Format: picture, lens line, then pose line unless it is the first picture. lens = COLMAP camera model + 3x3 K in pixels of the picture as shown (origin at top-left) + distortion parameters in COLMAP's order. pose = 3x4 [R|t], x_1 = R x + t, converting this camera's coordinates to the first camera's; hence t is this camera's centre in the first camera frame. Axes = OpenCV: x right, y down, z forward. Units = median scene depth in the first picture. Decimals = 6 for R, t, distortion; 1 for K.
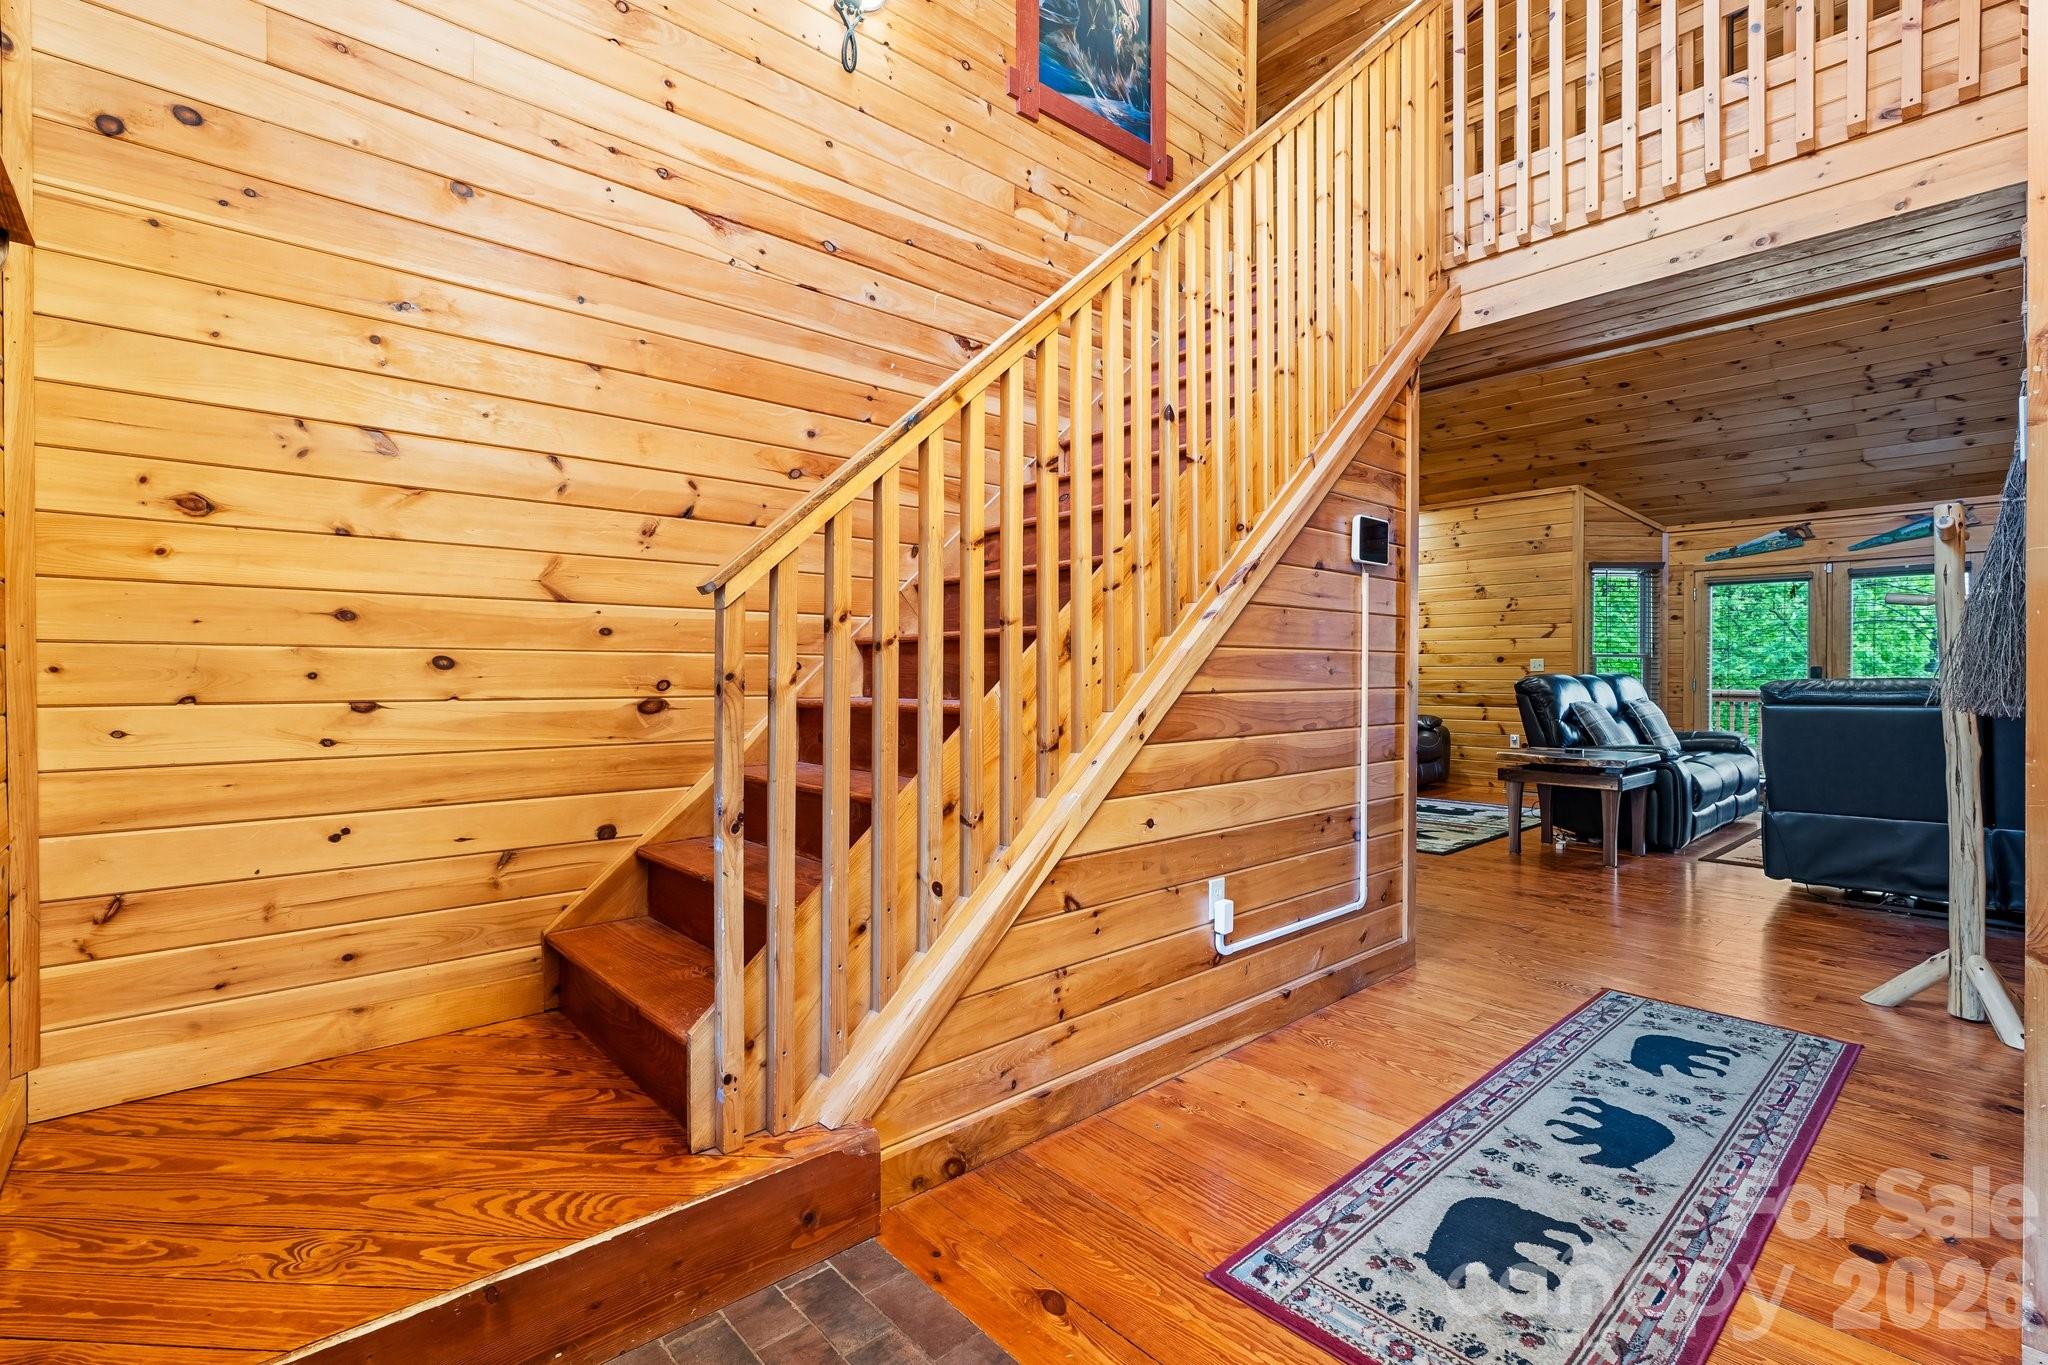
lens RADIAL K [[927.7, 0, 1021.5], [0, 927.7, 676.2], [0, 0, 1]] dist [-0.000918, 0.000048]
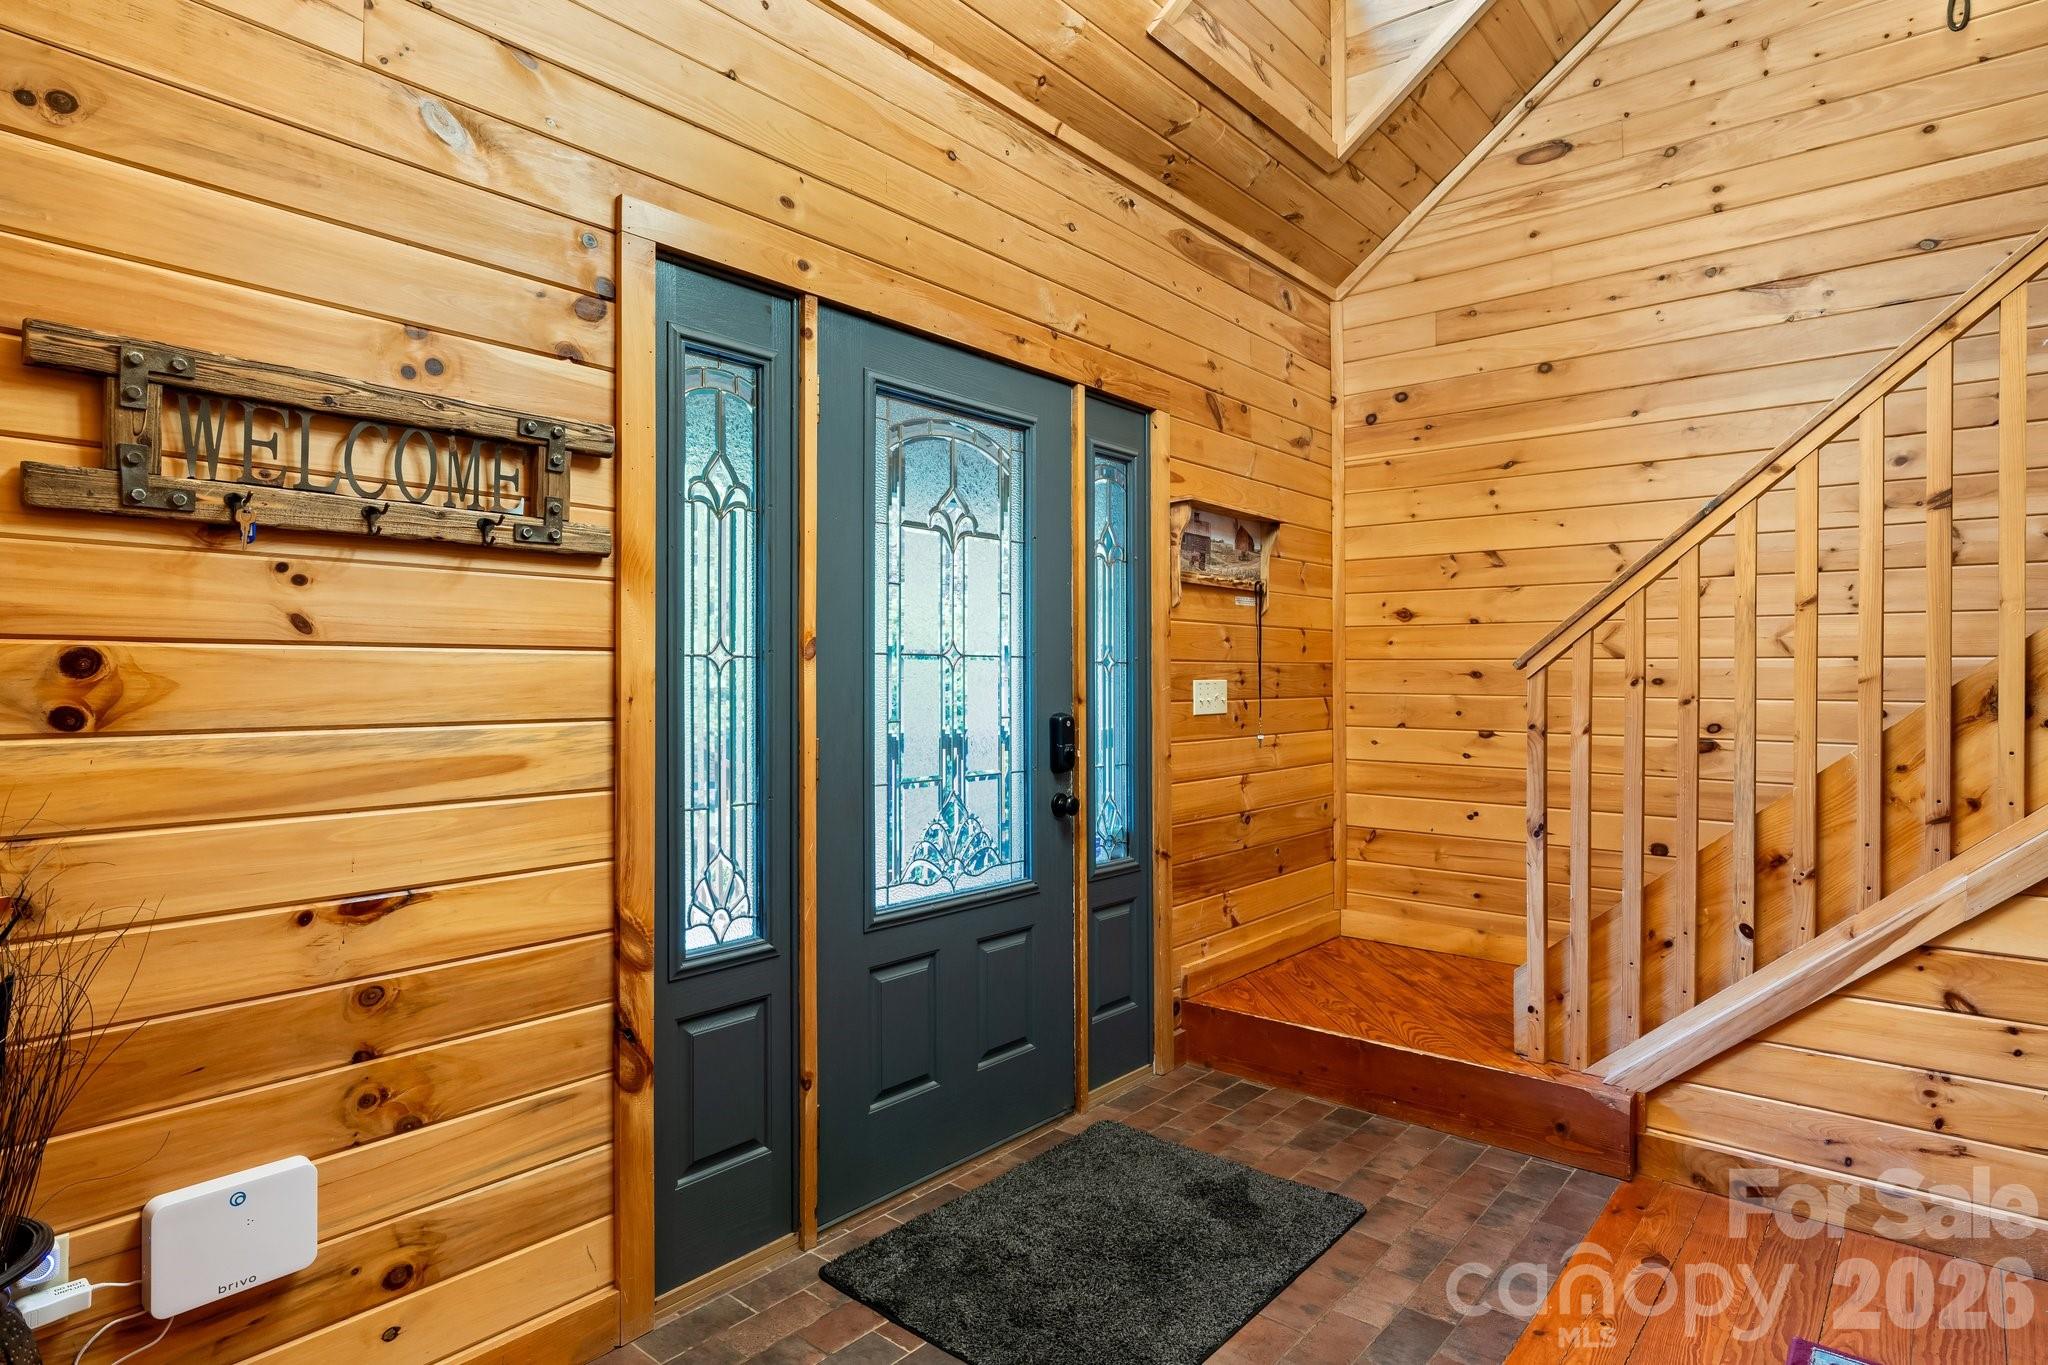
lens RADIAL K [[1114.1, 0, 1024.0], [0, 1114.1, 682.5], [0, 0, 1]] dist [-0.000350, -0.000059]
pose [[0.137602, 0.004197, -0.990479, 1.142928], [-0.007799, 0.999965, 0.003153, -0.059195], [0.990457, 0.007291, 0.137630, -0.007117]]
